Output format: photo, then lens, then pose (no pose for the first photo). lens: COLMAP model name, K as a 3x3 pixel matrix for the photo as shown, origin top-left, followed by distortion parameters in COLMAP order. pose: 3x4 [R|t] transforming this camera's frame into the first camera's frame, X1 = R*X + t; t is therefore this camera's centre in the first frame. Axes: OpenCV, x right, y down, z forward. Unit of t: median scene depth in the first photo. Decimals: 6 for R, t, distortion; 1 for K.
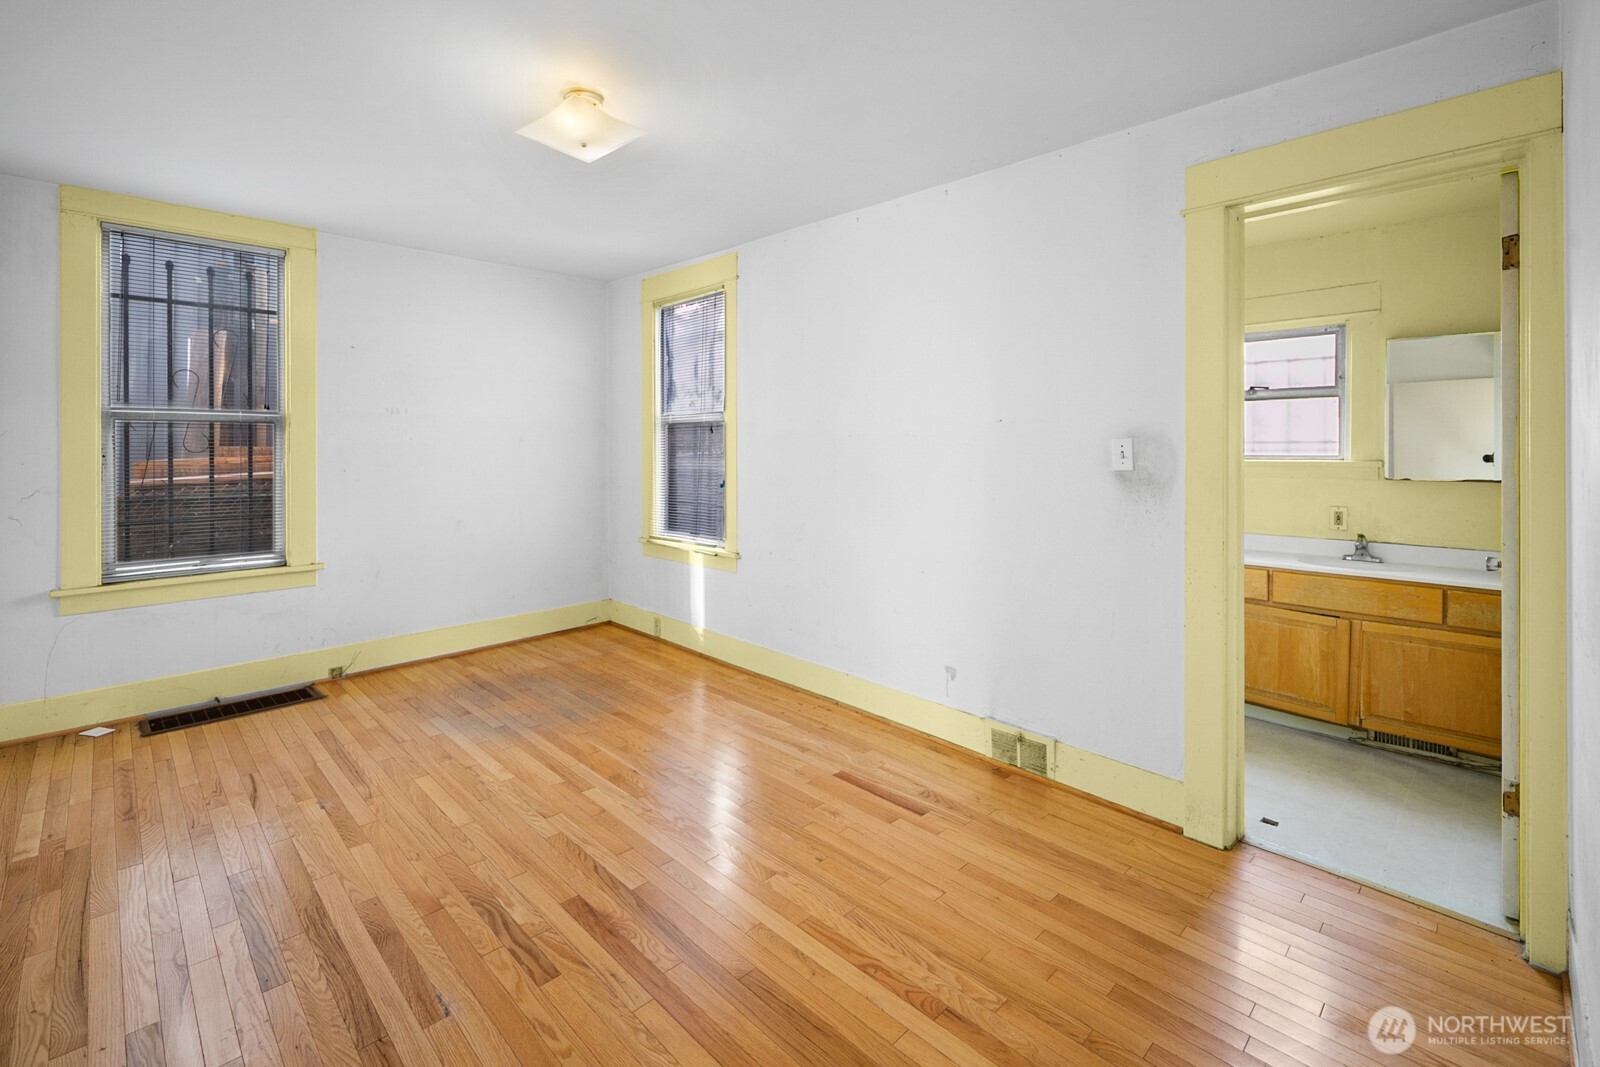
lens RADIAL K [[710.8, 0, 805.3], [0, 710.8, 433.9], [0, 0, 1]] dist [0.002628, 0.000282]
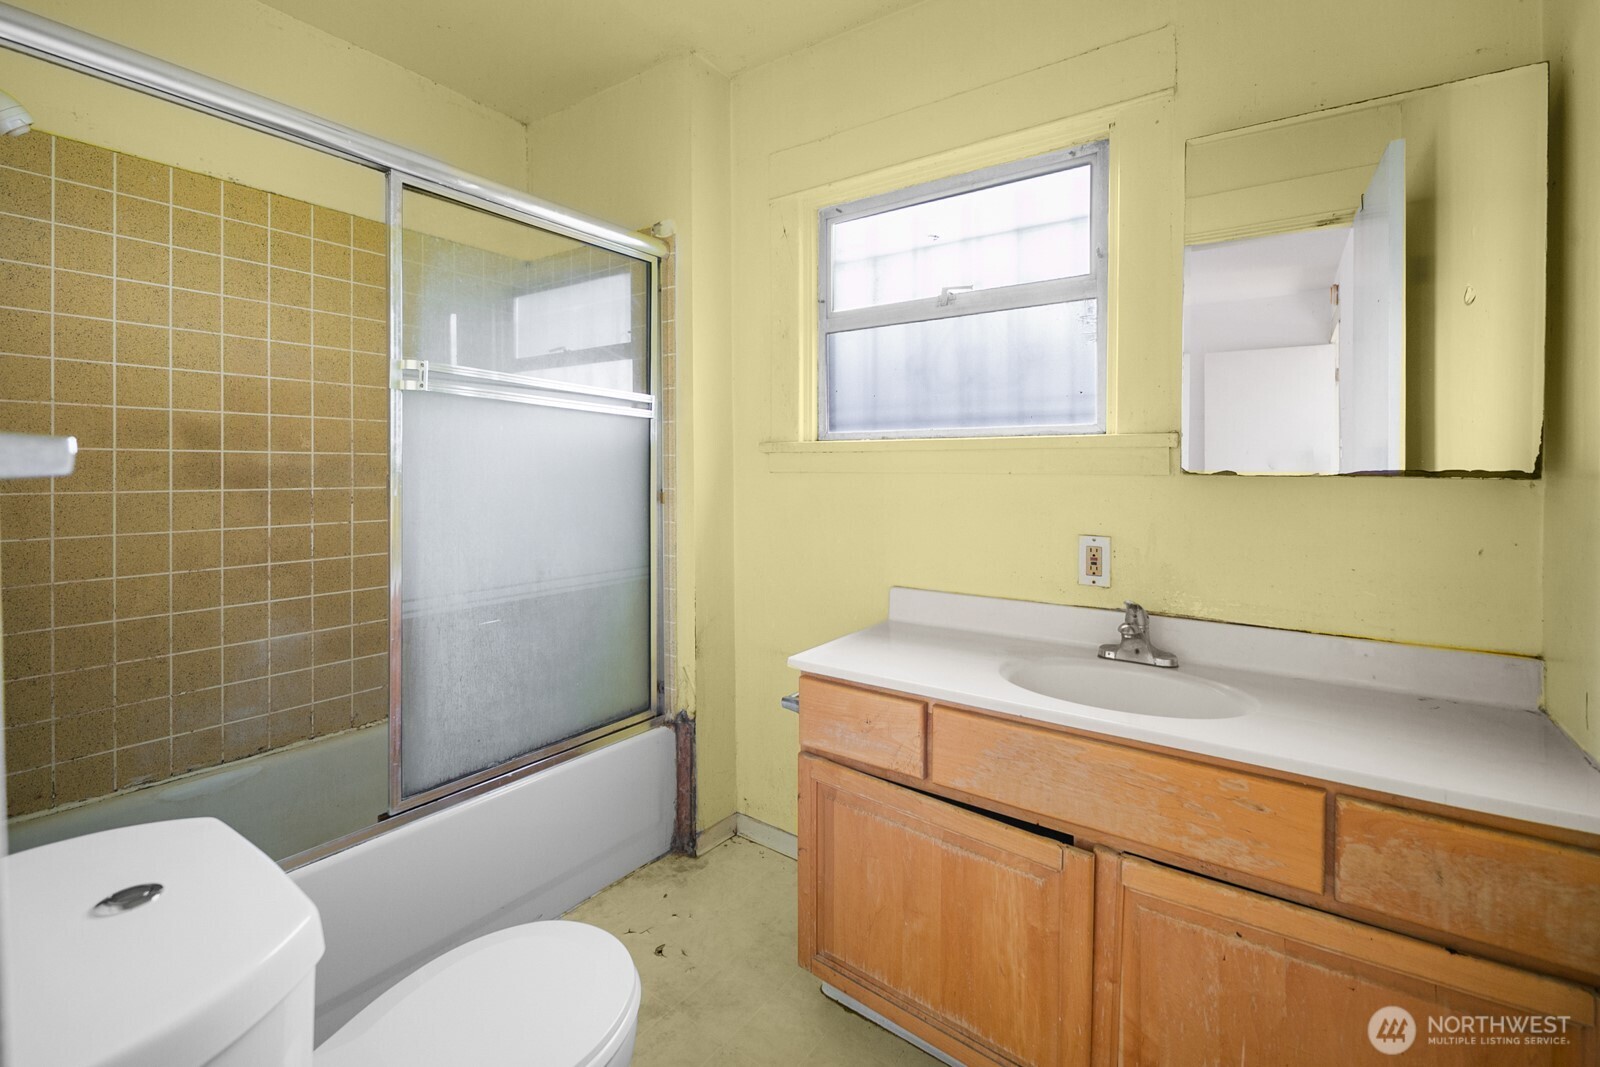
lens RADIAL K [[701.8, 0, 806.8], [0, 701.8, 447.9], [0, 0, 1]] dist [-0.000082, 0.000604]
pose [[0.984429, -0.005844, 0.175686, 0.537152], [0.003601, 0.999908, 0.013084, 0.042939], [-0.175746, -0.012247, 0.984359, 0.648017]]
